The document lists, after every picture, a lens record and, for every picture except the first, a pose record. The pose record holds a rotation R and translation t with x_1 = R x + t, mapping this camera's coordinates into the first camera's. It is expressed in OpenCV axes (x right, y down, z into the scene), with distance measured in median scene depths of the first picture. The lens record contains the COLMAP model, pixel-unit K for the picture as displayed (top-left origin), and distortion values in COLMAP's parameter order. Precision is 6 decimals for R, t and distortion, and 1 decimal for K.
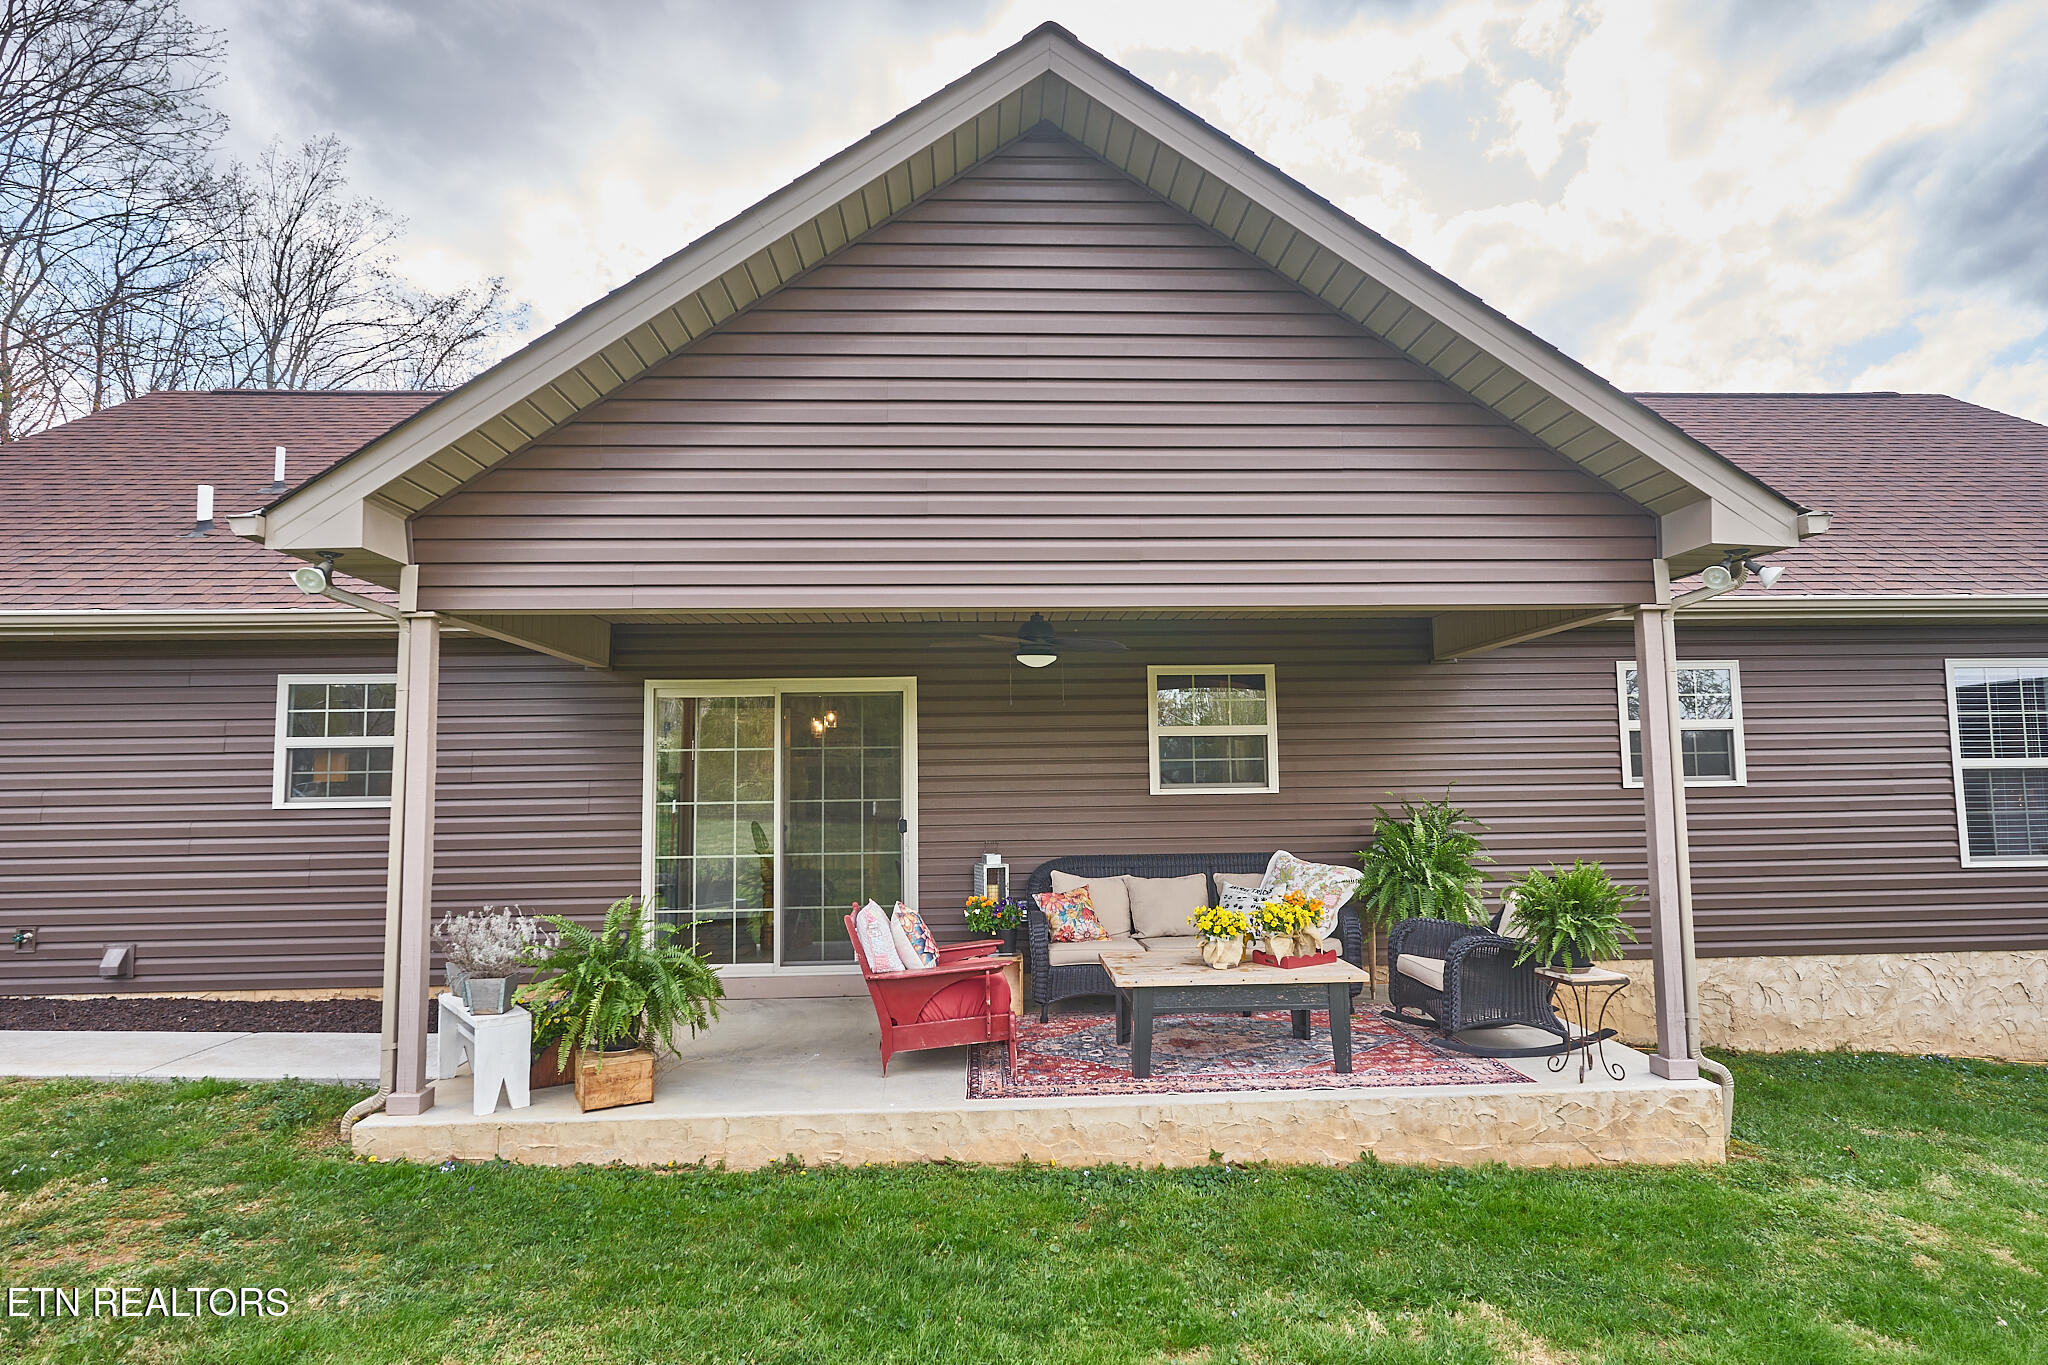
lens RADIAL K [[800.8, 0, 802.0], [0, 800.8, 727.3], [0, 0, 1]] dist [-0.000600, -0.000355]
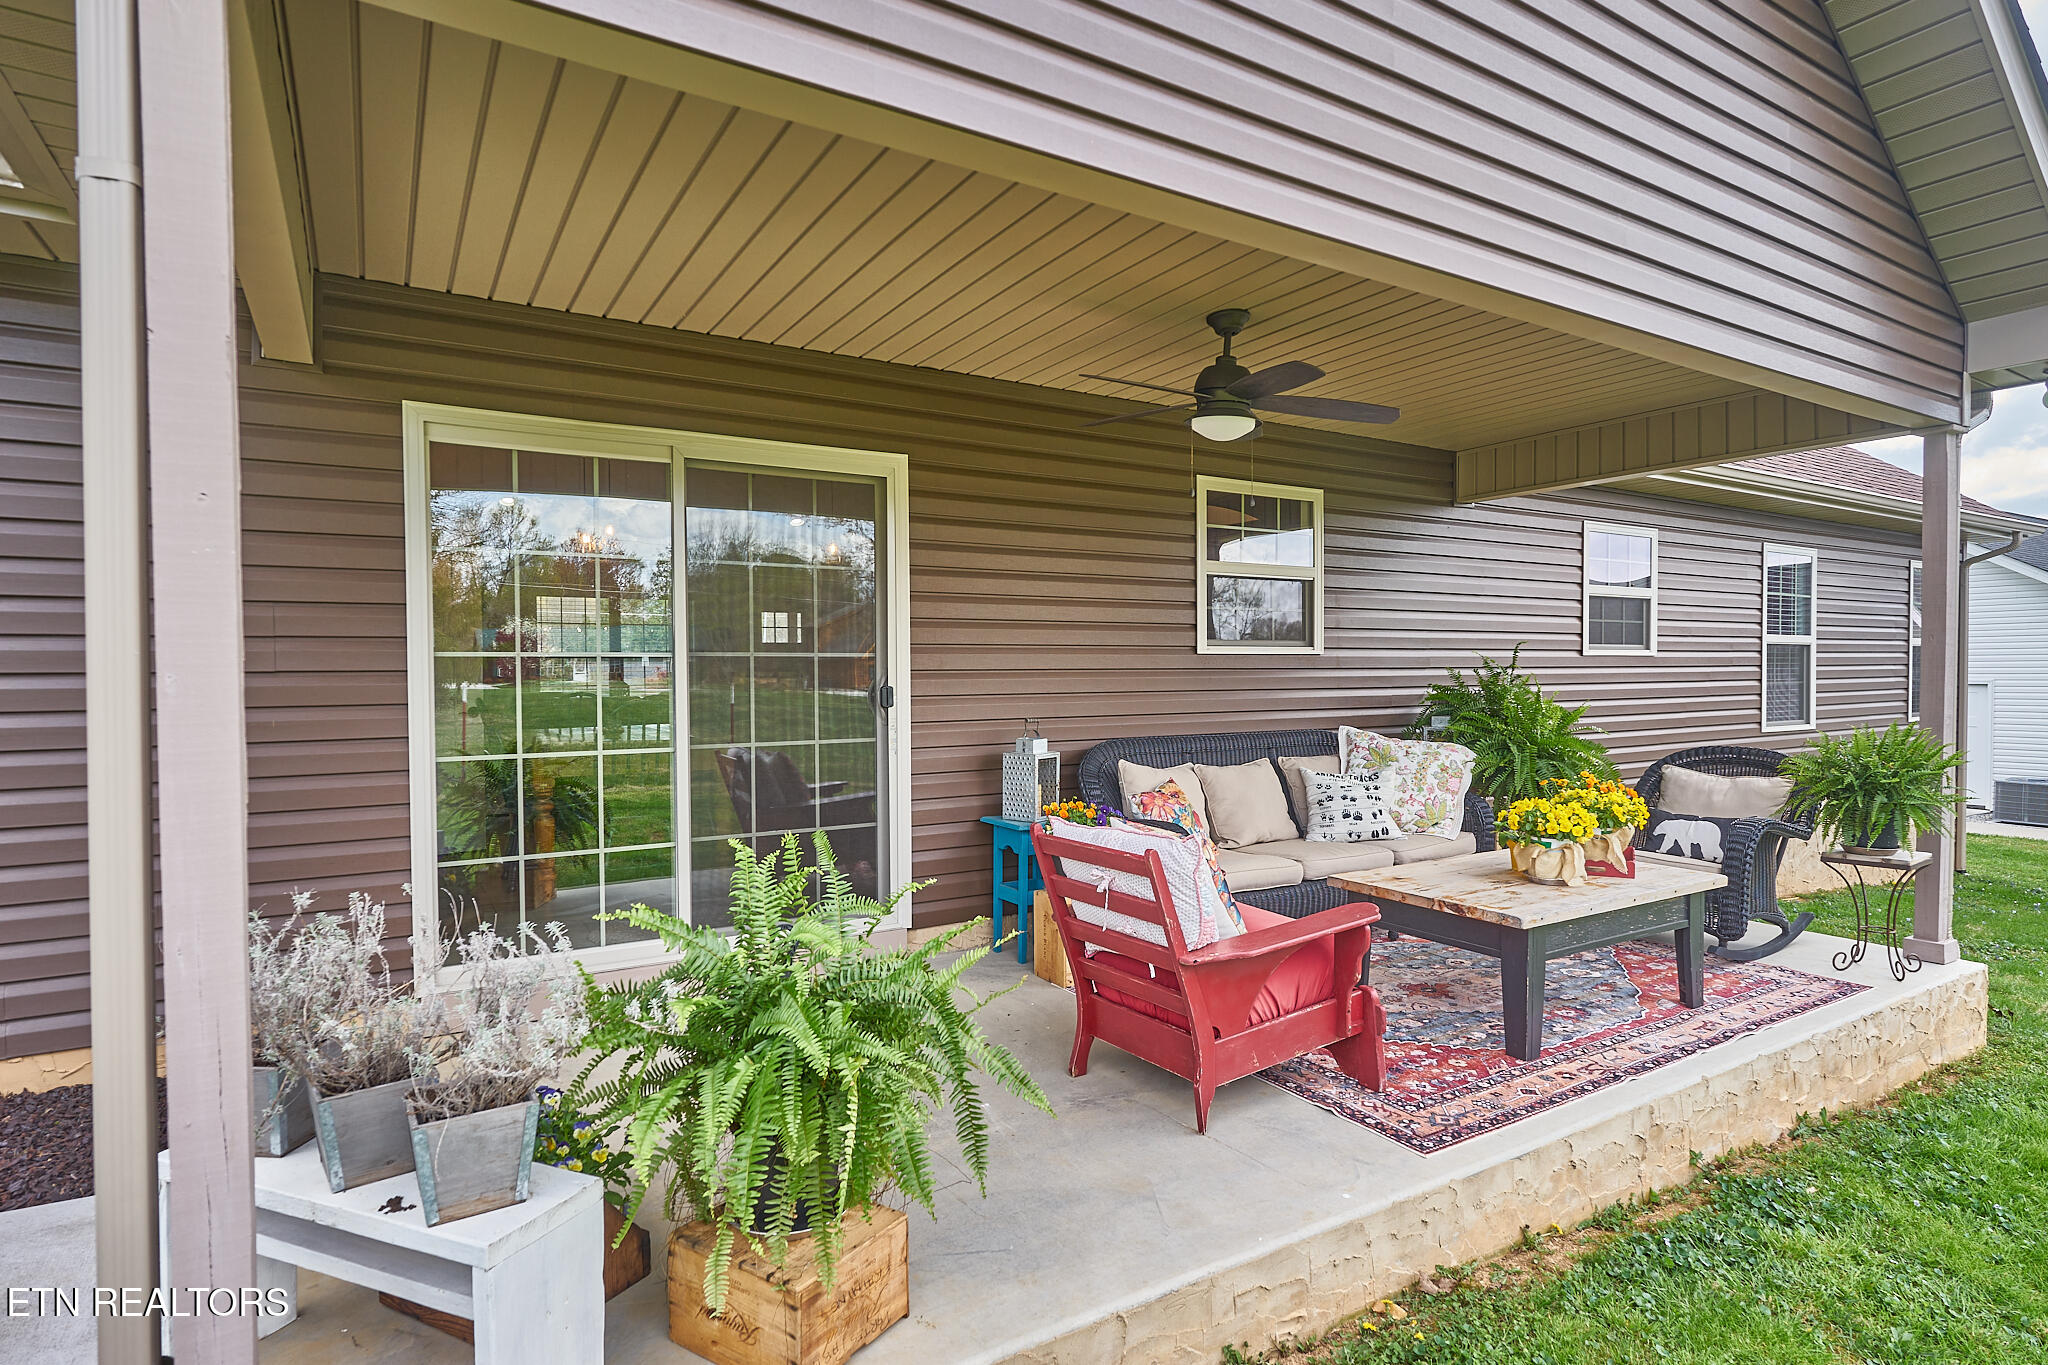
lens RADIAL K [[1071.0, 0, 1021.3], [0, 1071.0, 695.1], [0, 0, 1]] dist [-0.000314, -0.001006]
pose [[0.871006, -0.001956, 0.491268, -0.361245], [-0.052141, 0.993976, 0.096403, 0.069736], [-0.488497, -0.109583, 0.865657, 0.445075]]
